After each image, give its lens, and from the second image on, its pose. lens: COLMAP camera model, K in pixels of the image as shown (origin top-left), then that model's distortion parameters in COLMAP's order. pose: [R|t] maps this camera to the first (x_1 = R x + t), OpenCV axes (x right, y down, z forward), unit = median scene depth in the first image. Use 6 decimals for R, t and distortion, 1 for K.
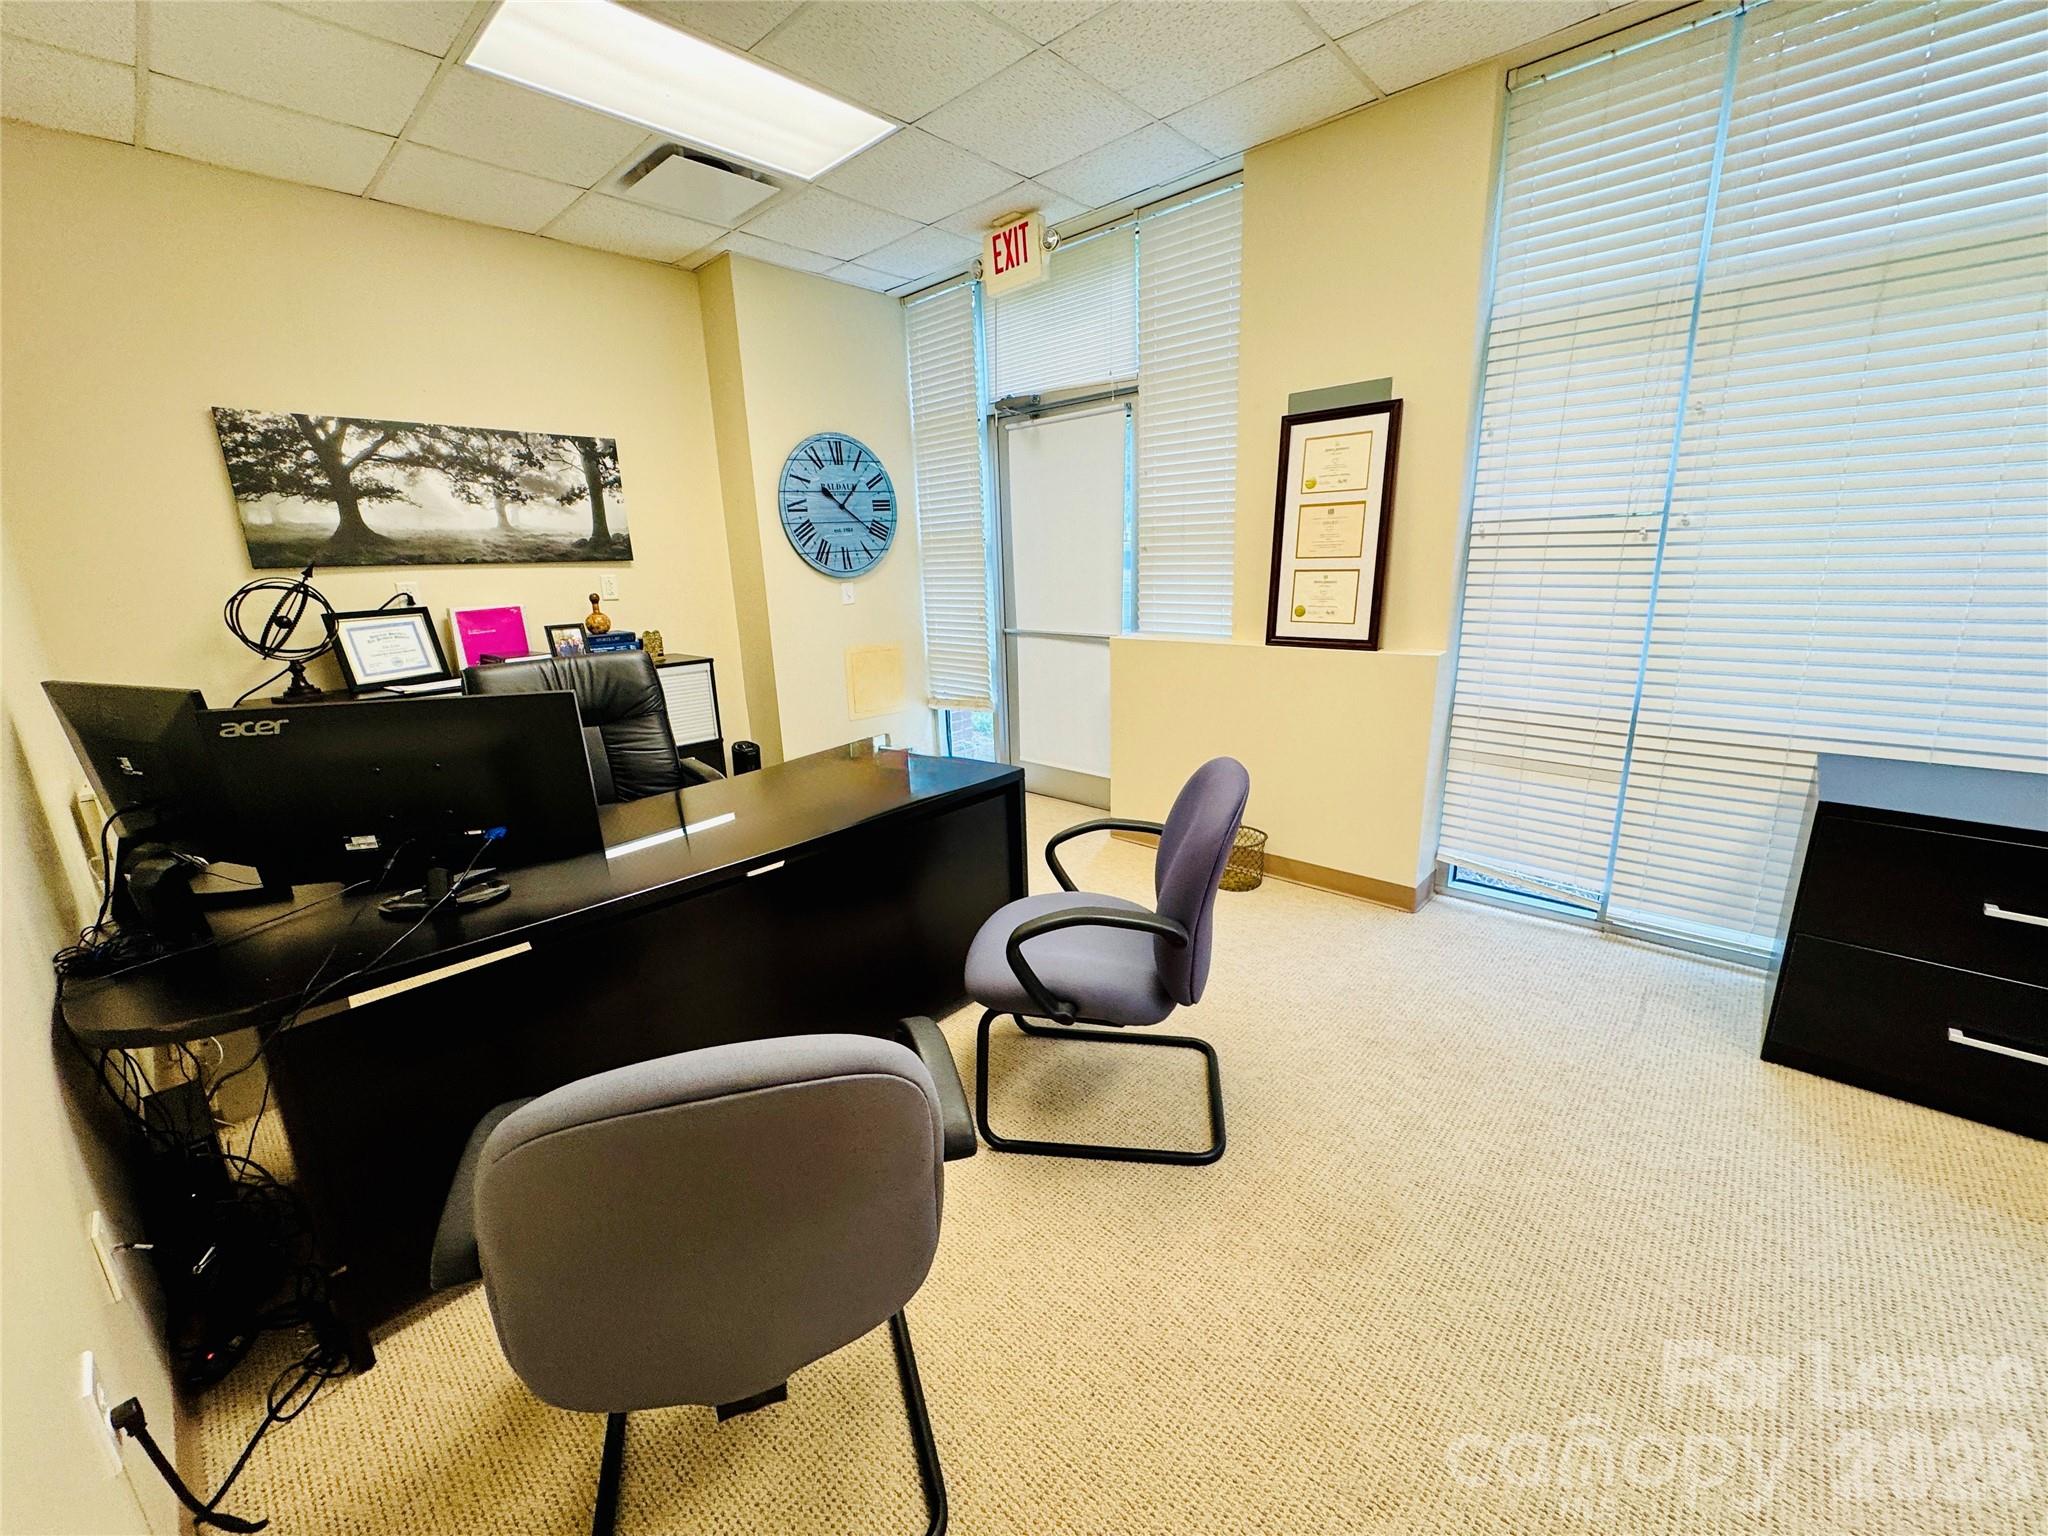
lens RADIAL K [[813.3, 0, 1033.7], [0, 813.3, 763.3], [0, 0, 1]] dist [-0.001475, -0.000178]
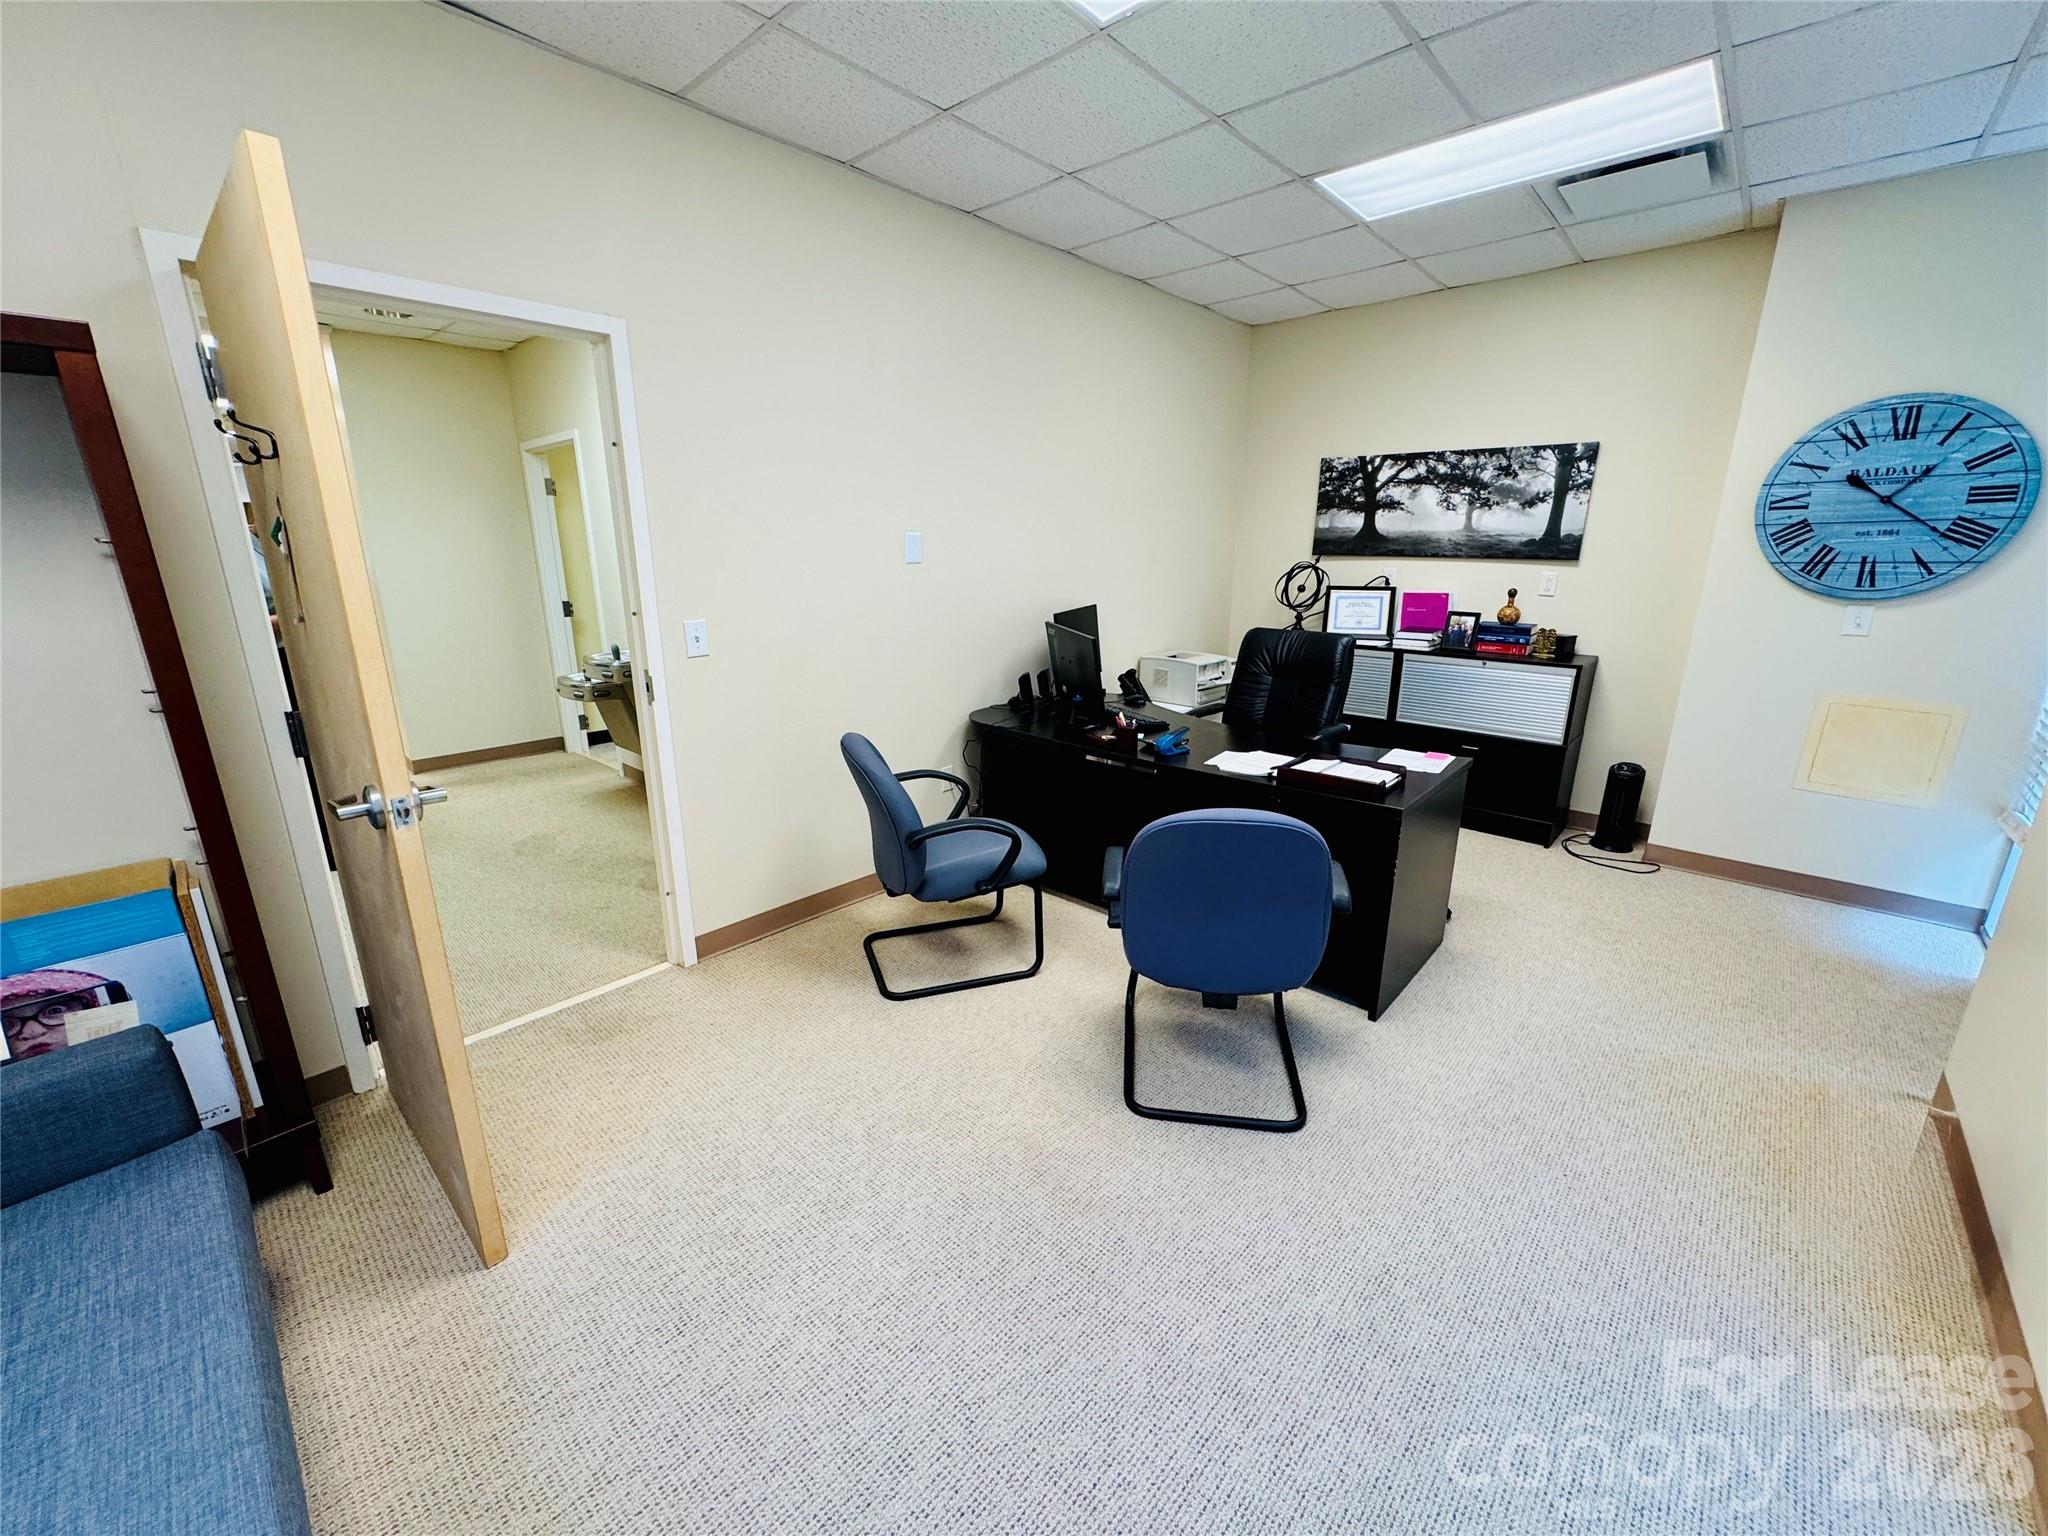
lens RADIAL K [[813.3, 0, 1033.7], [0, 813.3, 763.3], [0, 0, 1]] dist [-0.001475, -0.000178]
pose [[0.005174, 0.299743, -0.954006, 0.628568], [-0.247513, 0.924717, 0.289199, -0.155028], [0.968871, 0.234632, 0.078974, 0.348304]]
